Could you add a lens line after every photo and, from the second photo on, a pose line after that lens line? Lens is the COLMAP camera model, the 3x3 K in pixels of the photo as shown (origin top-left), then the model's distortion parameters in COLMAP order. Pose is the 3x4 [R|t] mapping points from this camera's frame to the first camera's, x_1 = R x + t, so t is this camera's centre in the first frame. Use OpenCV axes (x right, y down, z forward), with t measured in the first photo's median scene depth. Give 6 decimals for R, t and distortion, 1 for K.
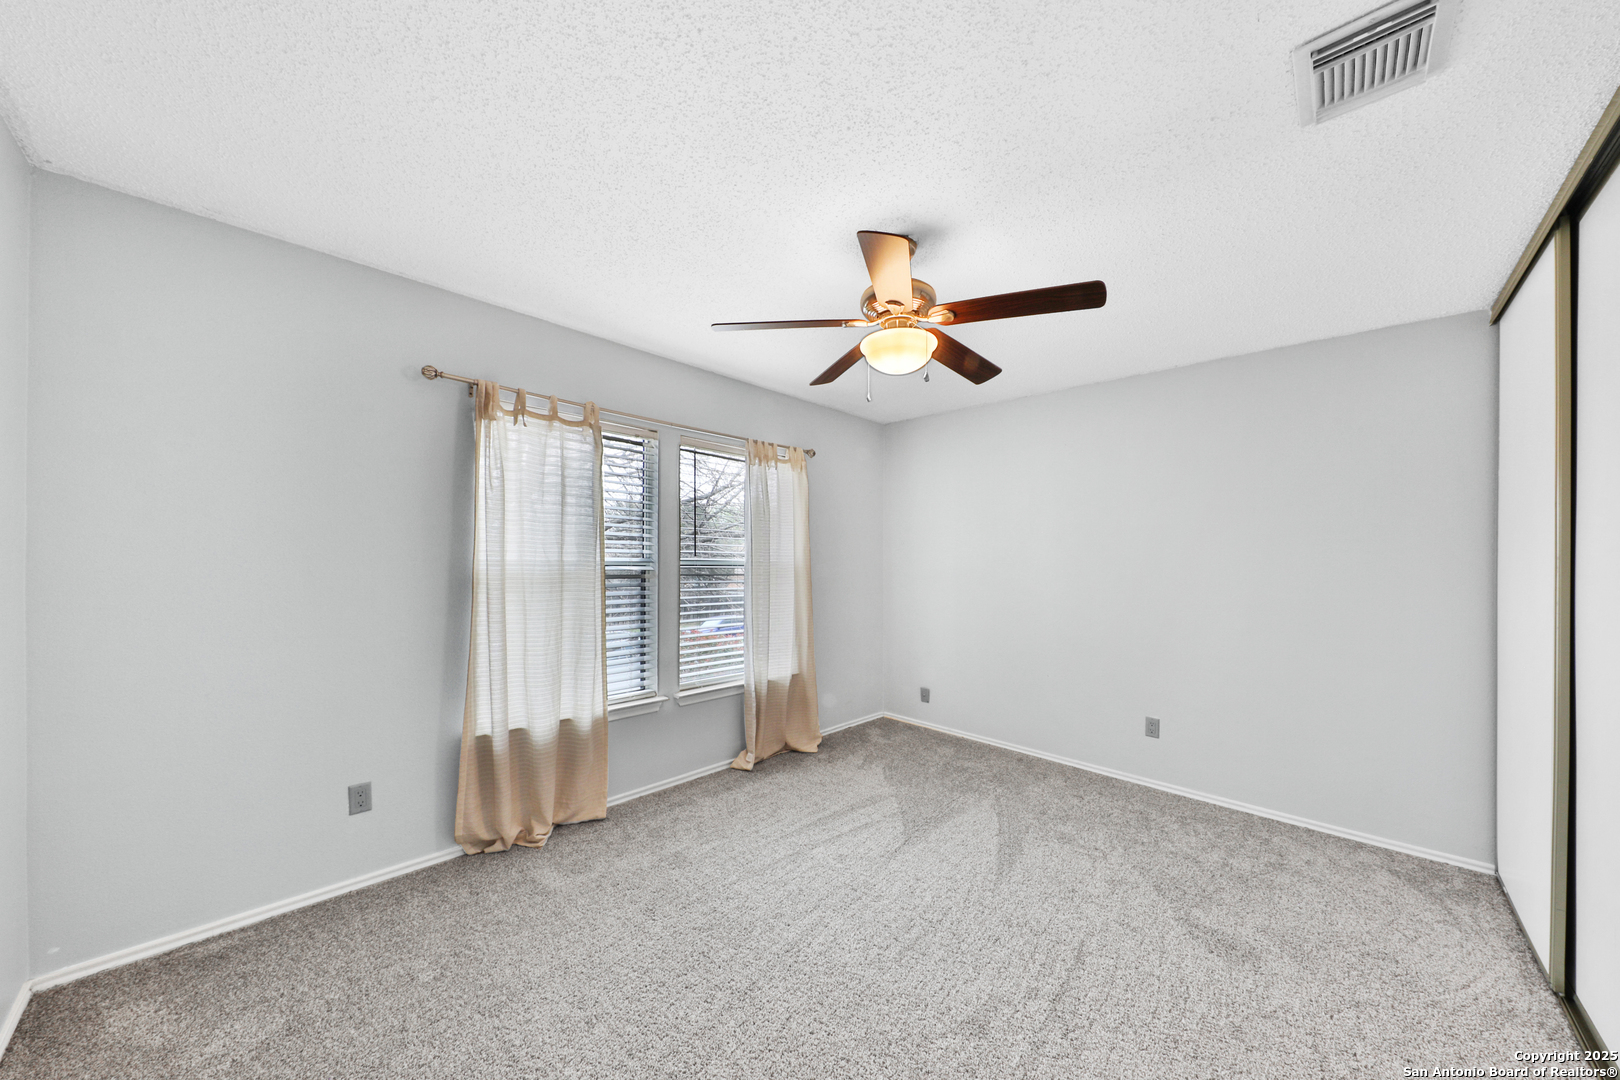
lens RADIAL K [[548.4, 0, 822.0], [0, 548.4, 565.0], [0, 0, 1]] dist [0.008220, -0.001088]
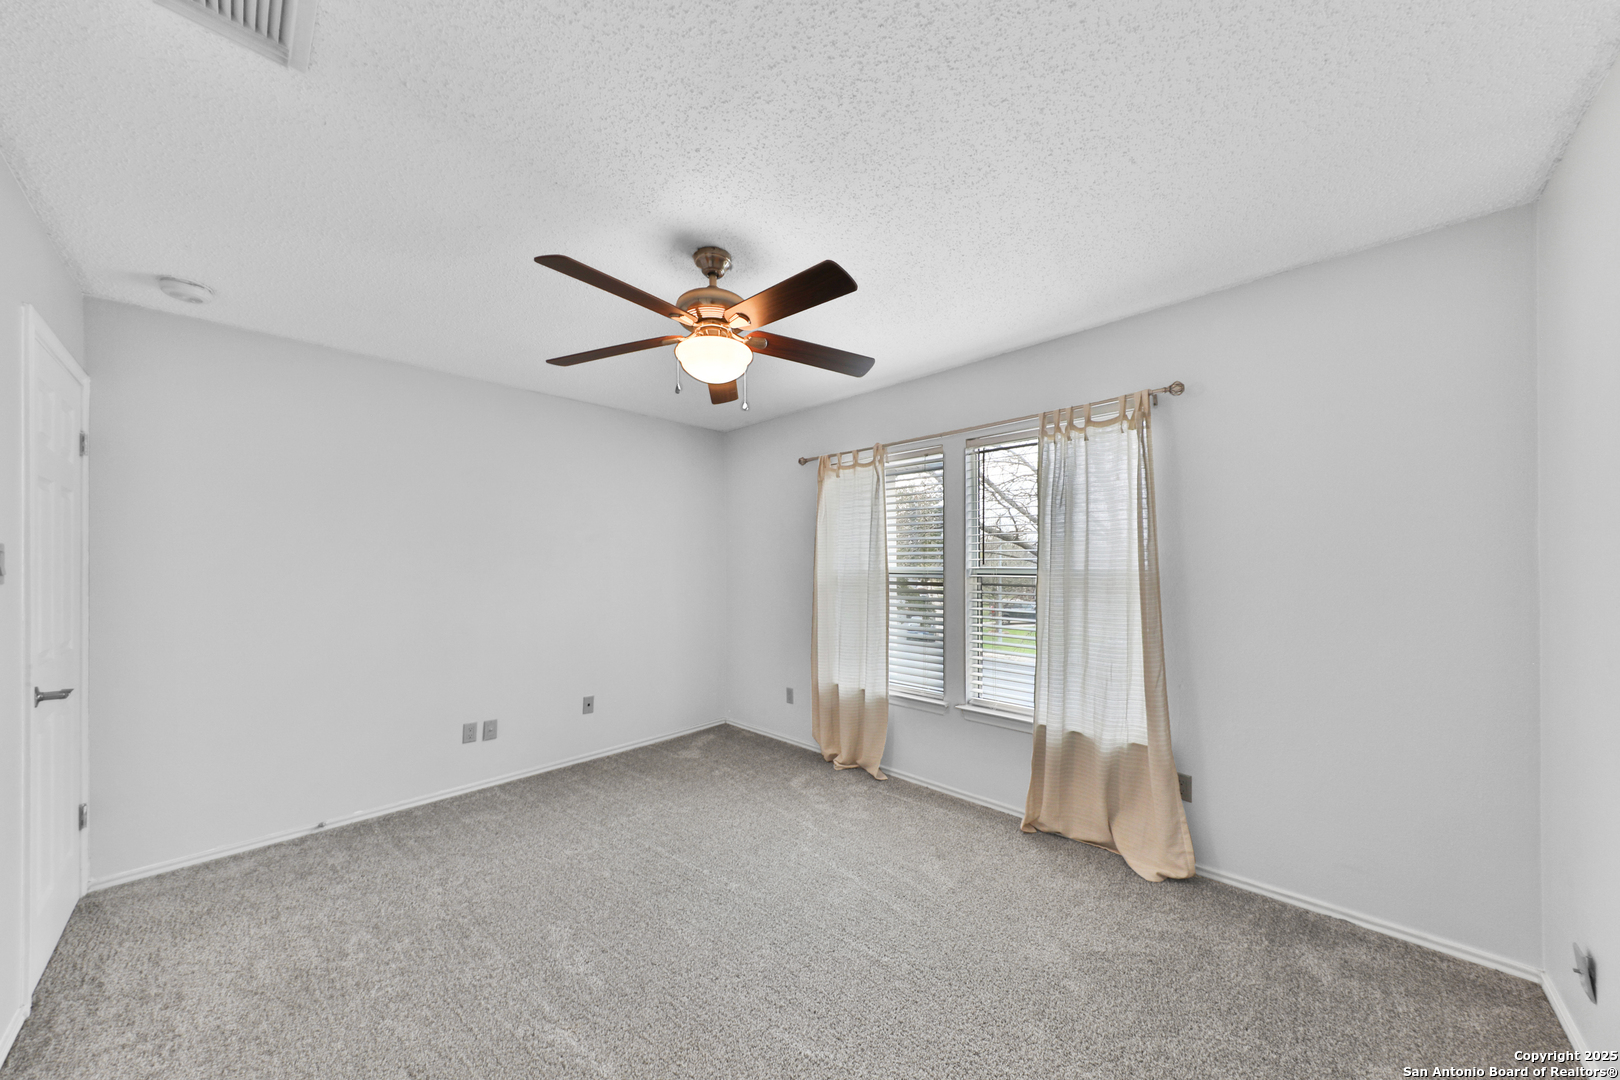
lens RADIAL K [[548.4, 0, 815.0], [0, 548.4, 563.5], [0, 0, 1]] dist [0.008220, -0.001088]
pose [[-0.002816, -0.017561, -0.999842, 0.720440], [-0.005934, 0.999828, -0.017544, 0.002019], [0.999978, 0.005884, -0.002920, 0.746062]]
